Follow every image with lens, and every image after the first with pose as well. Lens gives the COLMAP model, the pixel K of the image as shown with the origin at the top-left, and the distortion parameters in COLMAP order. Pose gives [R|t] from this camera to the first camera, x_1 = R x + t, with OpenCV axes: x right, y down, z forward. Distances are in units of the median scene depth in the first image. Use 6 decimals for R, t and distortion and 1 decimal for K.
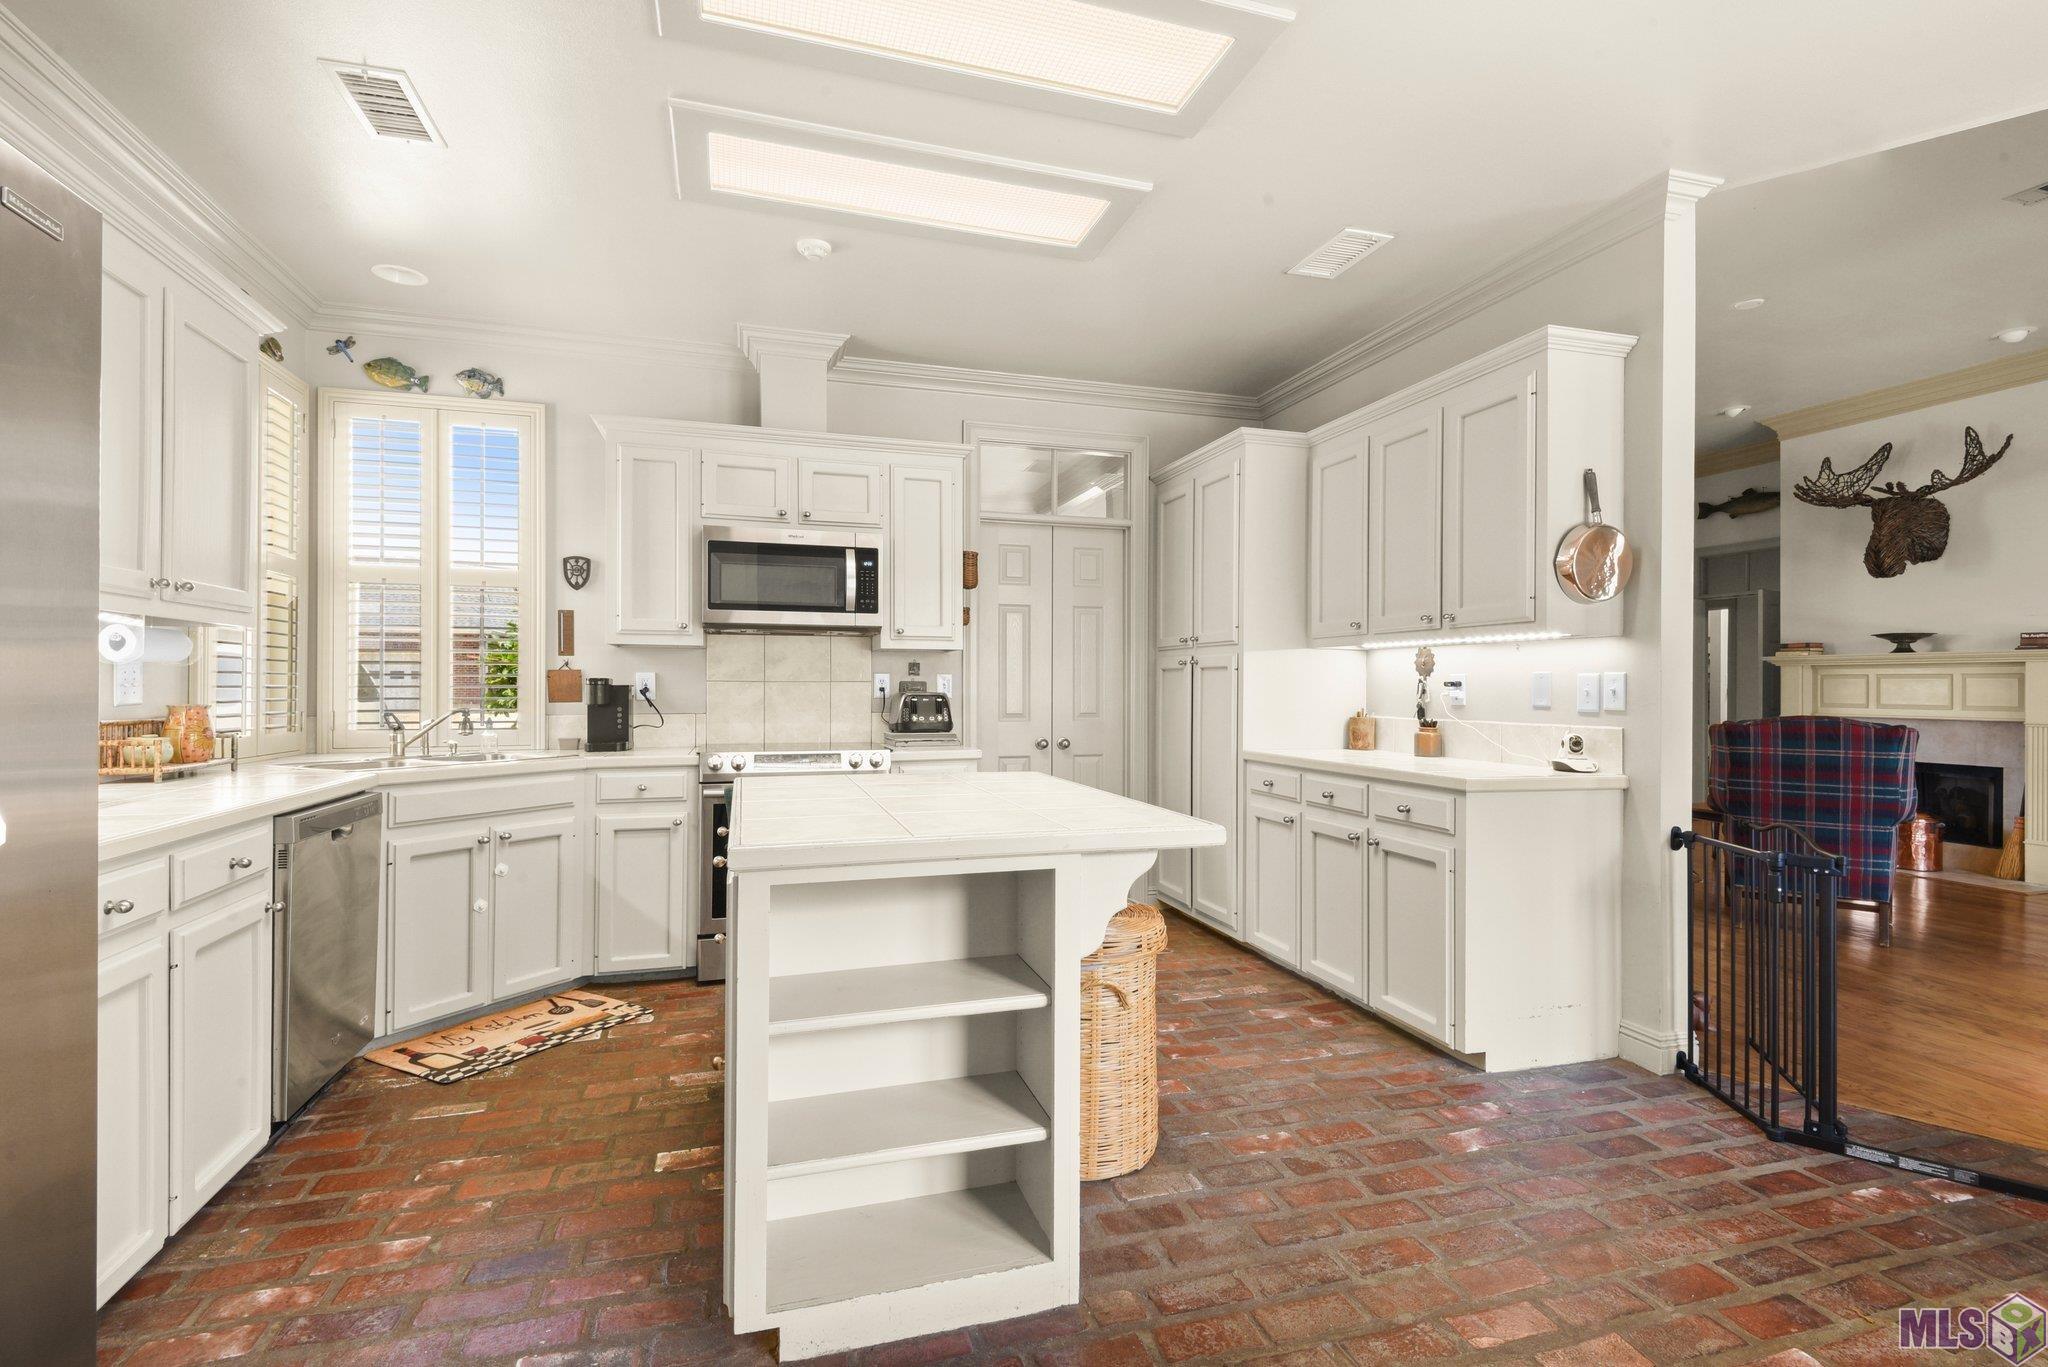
lens RADIAL K [[940.3, 0, 1029.8], [0, 940.3, 685.7], [0, 0, 1]] dist [0.021715, -0.010194]
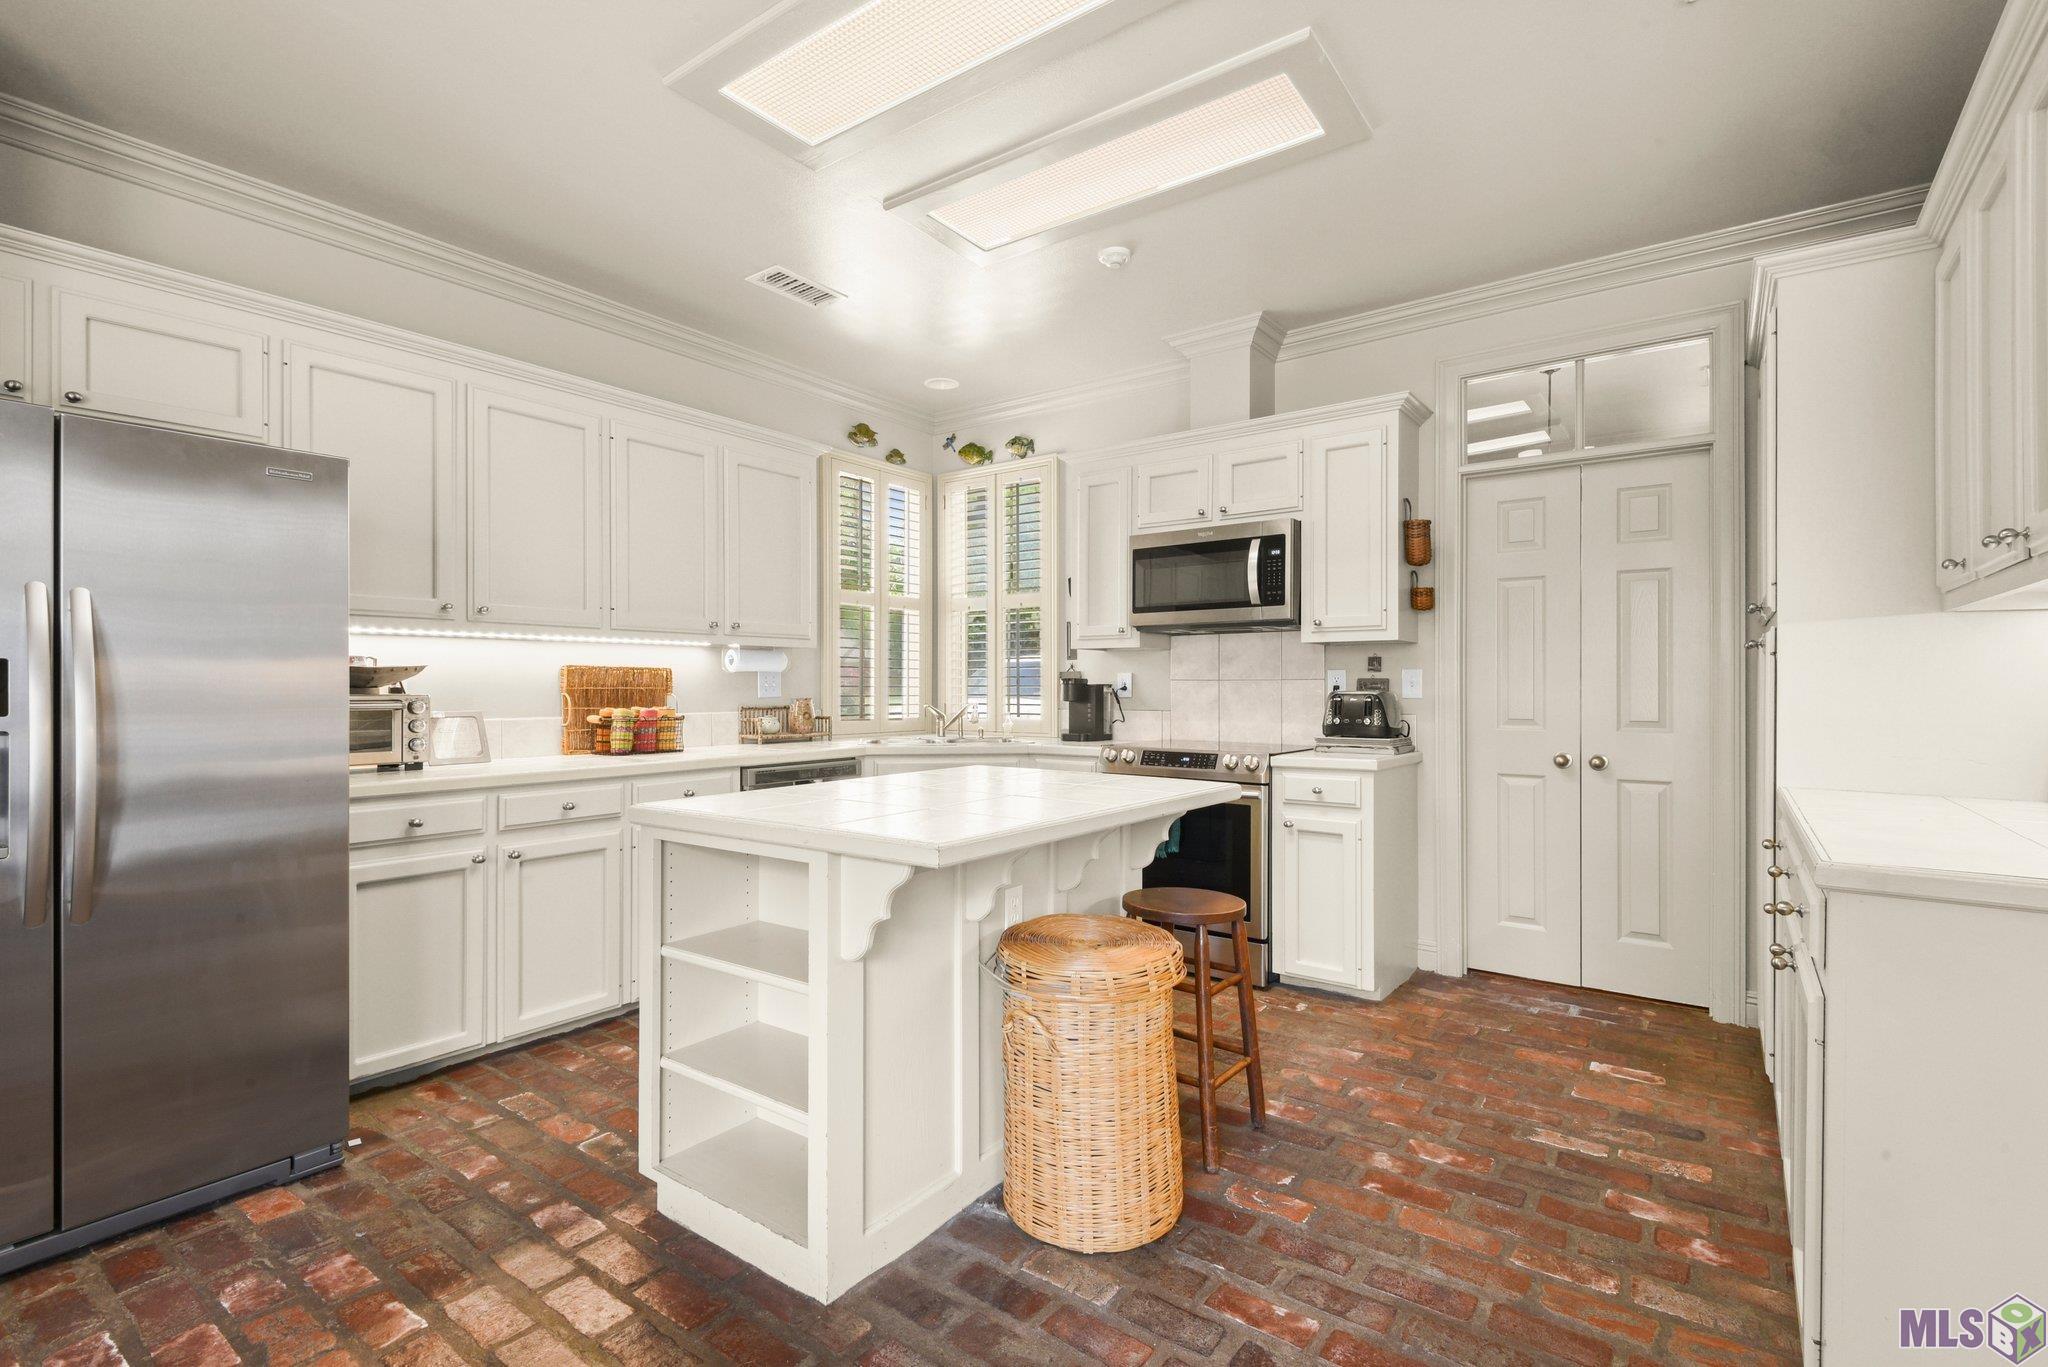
lens RADIAL K [[940.3, 0, 1032.9], [0, 940.3, 681.1], [0, 0, 1]] dist [0.021715, -0.010194]
pose [[0.603701, -0.008387, -0.797167, 0.440012], [0.002815, 0.999961, -0.008389, 0.004731], [0.797206, 0.002820, 0.603701, 0.259392]]
